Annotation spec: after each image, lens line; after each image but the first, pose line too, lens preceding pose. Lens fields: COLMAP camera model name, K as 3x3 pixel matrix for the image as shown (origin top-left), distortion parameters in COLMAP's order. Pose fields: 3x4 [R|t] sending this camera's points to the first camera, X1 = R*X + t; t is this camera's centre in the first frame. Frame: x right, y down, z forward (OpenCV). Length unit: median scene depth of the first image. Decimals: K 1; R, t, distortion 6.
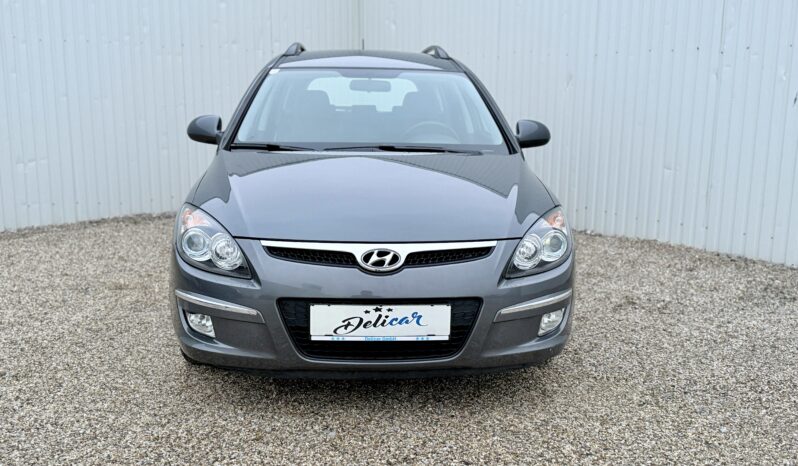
lens RADIAL K [[807.6, 0, 404.0], [0, 807.6, 235.0], [0, 0, 1]] dist [0.051929, 0.000000]
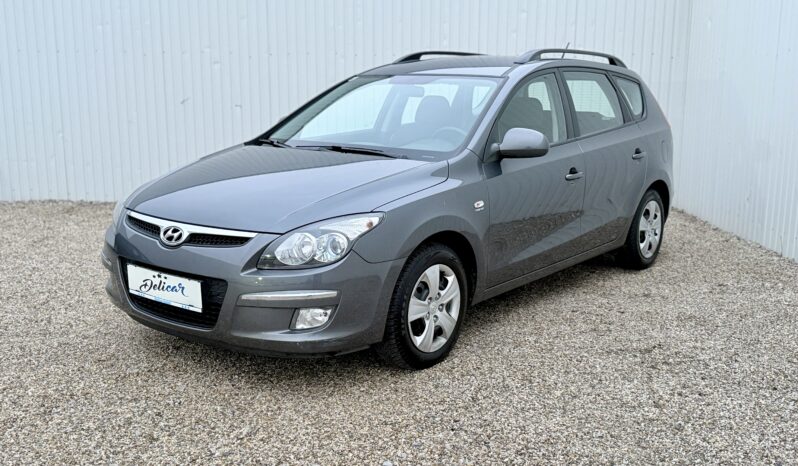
lens RADIAL K [[807.6, 0, 401.0], [0, 807.6, 239.0], [0, 0, 1]] dist [0.051929, 0.000000]
pose [[0.752003, 0.119501, -0.648237, 0.998049], [-0.121810, 0.991685, 0.041507, -0.054654], [0.647807, 0.047749, 0.760306, 0.313305]]
